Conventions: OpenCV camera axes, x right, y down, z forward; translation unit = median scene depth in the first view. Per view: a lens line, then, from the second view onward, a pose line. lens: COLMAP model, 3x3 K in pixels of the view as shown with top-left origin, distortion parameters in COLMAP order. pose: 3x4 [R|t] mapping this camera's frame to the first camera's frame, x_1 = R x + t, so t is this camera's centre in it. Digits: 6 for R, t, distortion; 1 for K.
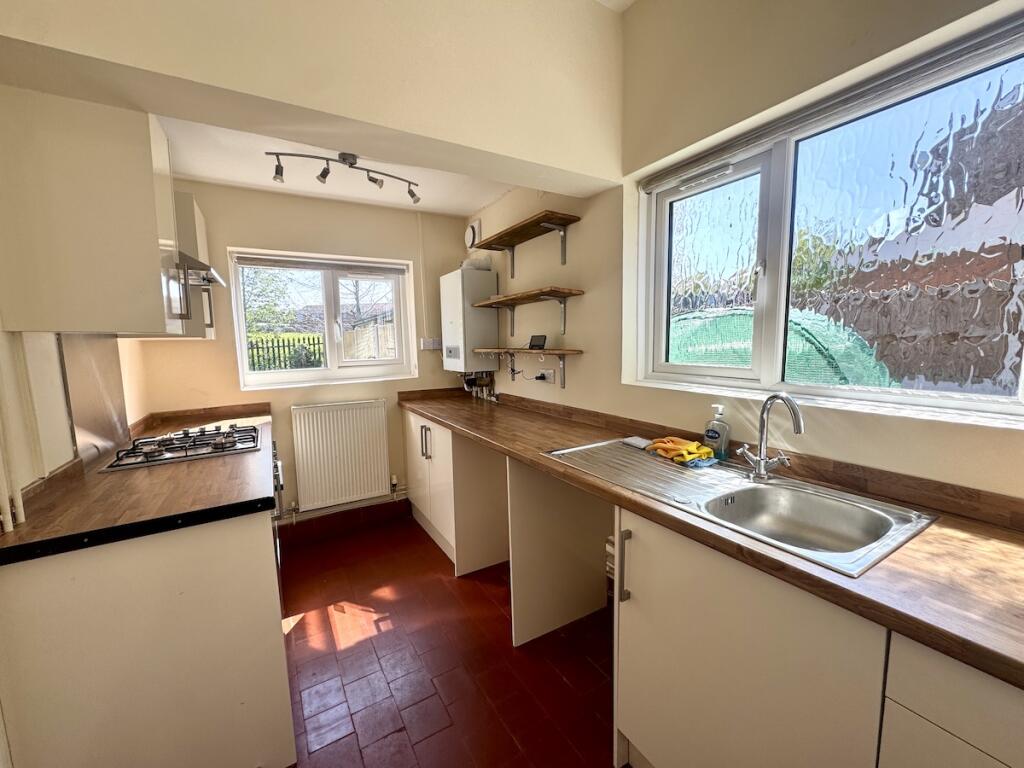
lens RADIAL K [[406.7, 0, 511.4], [0, 406.7, 385.7], [0, 0, 1]] dist [-0.008543, 0.000669]
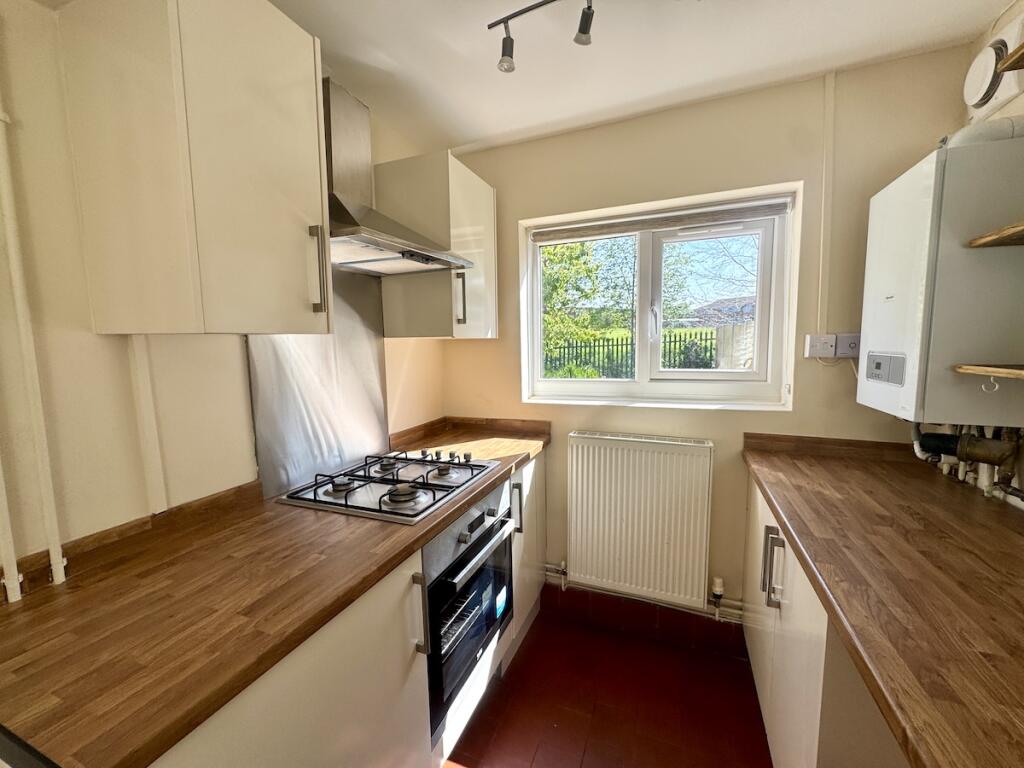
lens RADIAL K [[406.7, 0, 510.1], [0, 406.7, 386.7], [0, 0, 1]] dist [-0.008543, 0.000669]
pose [[0.601747, 0.094658, -0.793058, -0.041743], [-0.081937, 0.995029, 0.056594, -0.052240], [0.794473, 0.030925, 0.606512, 0.418522]]
